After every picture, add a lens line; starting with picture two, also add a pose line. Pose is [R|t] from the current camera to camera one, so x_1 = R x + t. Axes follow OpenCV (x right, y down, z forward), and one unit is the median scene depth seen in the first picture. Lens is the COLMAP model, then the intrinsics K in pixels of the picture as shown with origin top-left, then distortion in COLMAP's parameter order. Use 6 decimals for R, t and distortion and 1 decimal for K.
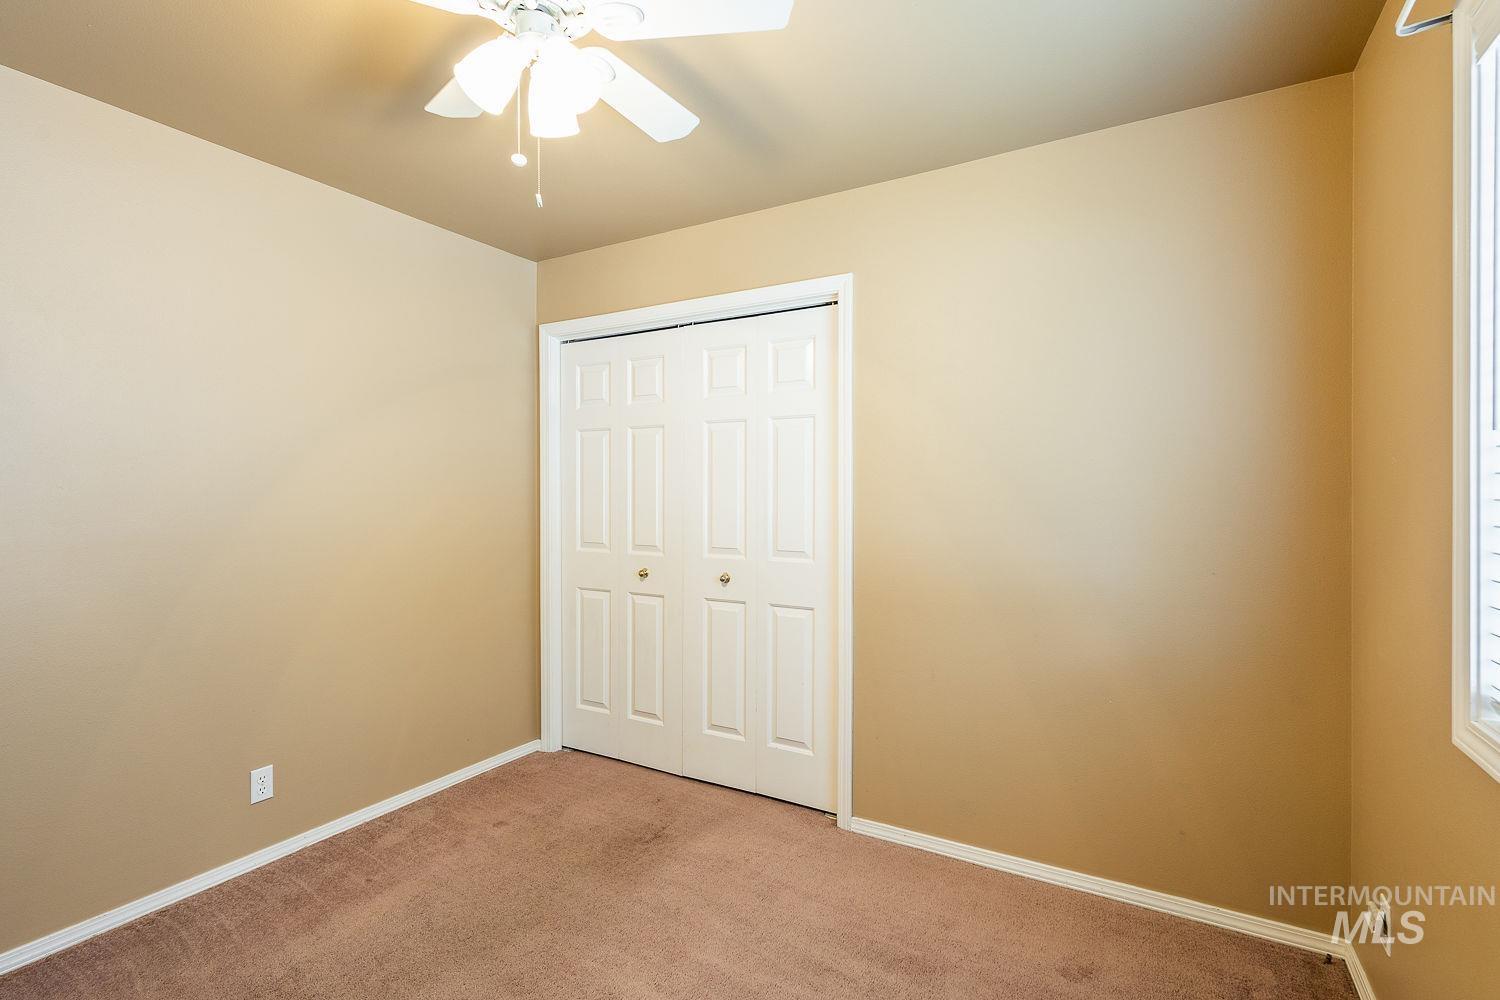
lens RADIAL K [[699.4, 0, 742.2], [0, 699.4, 494.8], [0, 0, 1]] dist [0.007587, -0.002279]
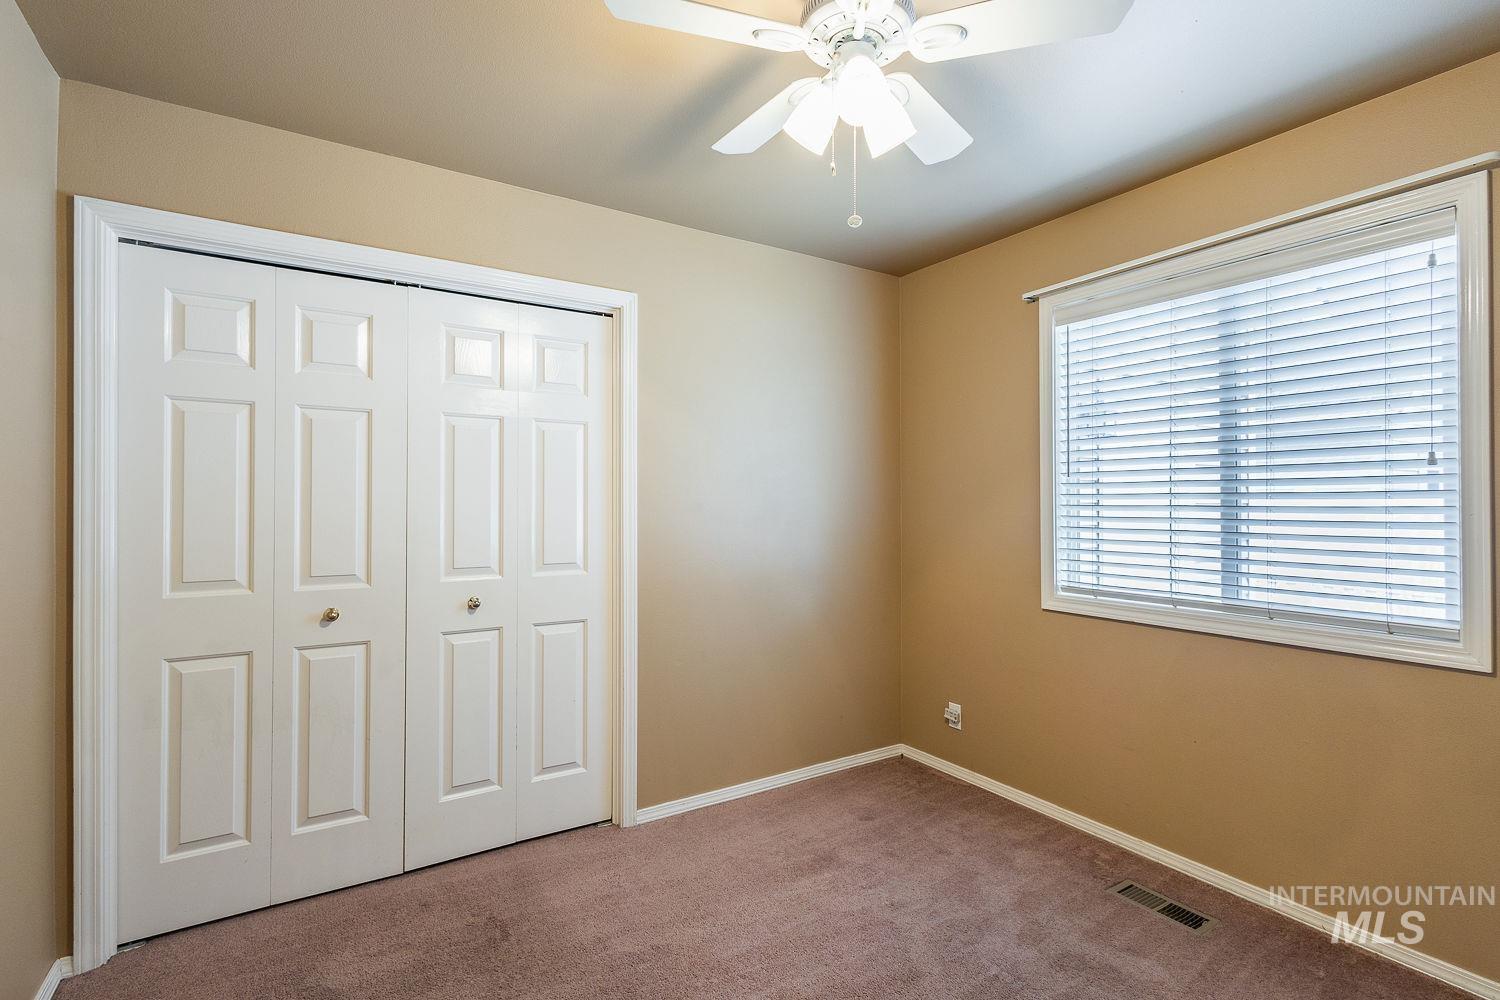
lens RADIAL K [[699.4, 0, 767.4], [0, 699.4, 492.9], [0, 0, 1]] dist [0.007587, -0.002279]
pose [[0.451561, 0.011803, 0.892162, -0.619703], [0.000433, 0.999909, -0.013448, -0.001528], [-0.892240, 0.006459, 0.451515, 0.311810]]
